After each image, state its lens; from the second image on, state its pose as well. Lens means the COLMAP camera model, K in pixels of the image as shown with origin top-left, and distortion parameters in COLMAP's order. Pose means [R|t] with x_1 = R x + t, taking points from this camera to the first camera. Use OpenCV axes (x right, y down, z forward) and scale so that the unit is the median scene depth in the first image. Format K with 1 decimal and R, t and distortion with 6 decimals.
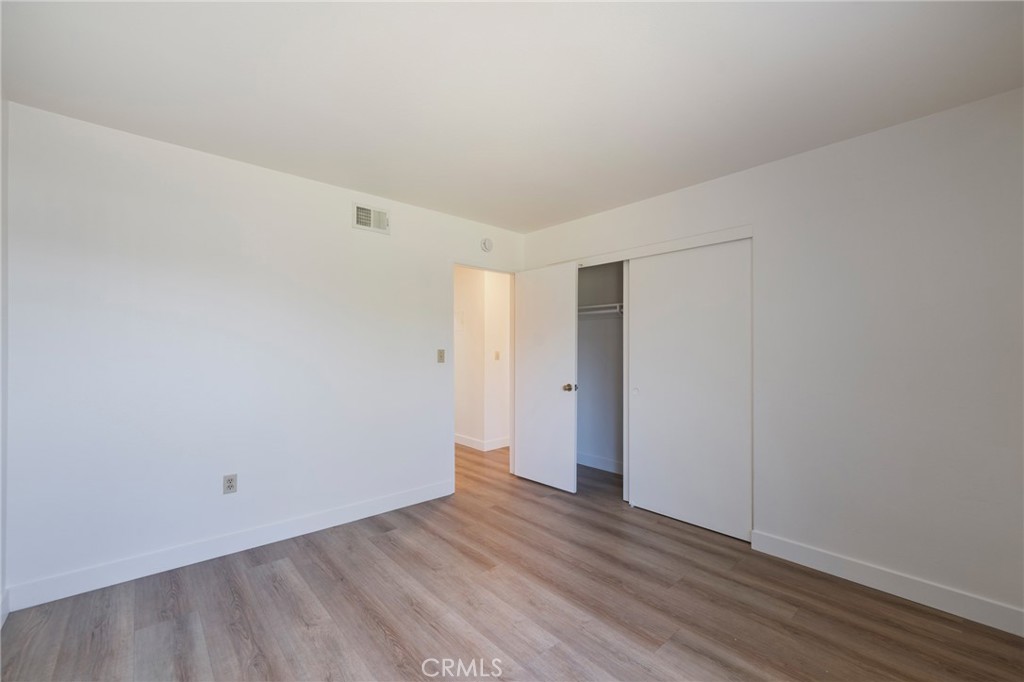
lens RADIAL K [[417.9, 0, 512.7], [0, 417.9, 346.3], [0, 0, 1]] dist [0.002384, -0.001429]
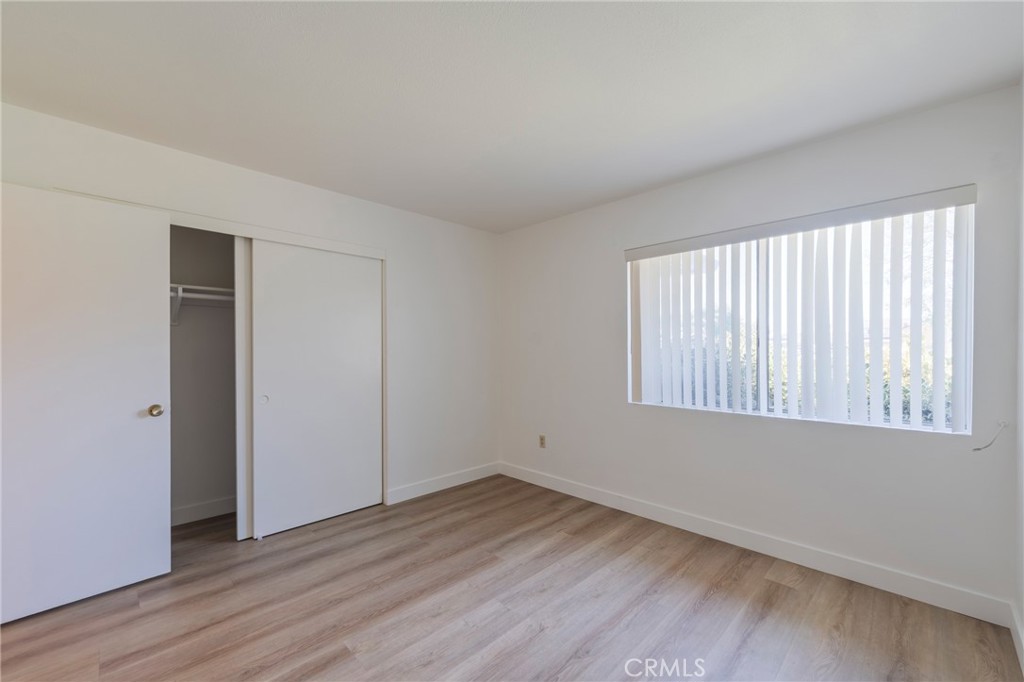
lens RADIAL K [[417.9, 0, 512.7], [0, 417.9, 346.3], [0, 0, 1]] dist [0.002384, -0.001429]
pose [[-0.057306, 0.003870, 0.998349, -0.791015], [-0.009547, 0.999945, -0.004424, -0.000228], [-0.998311, -0.009785, -0.057266, 0.758047]]
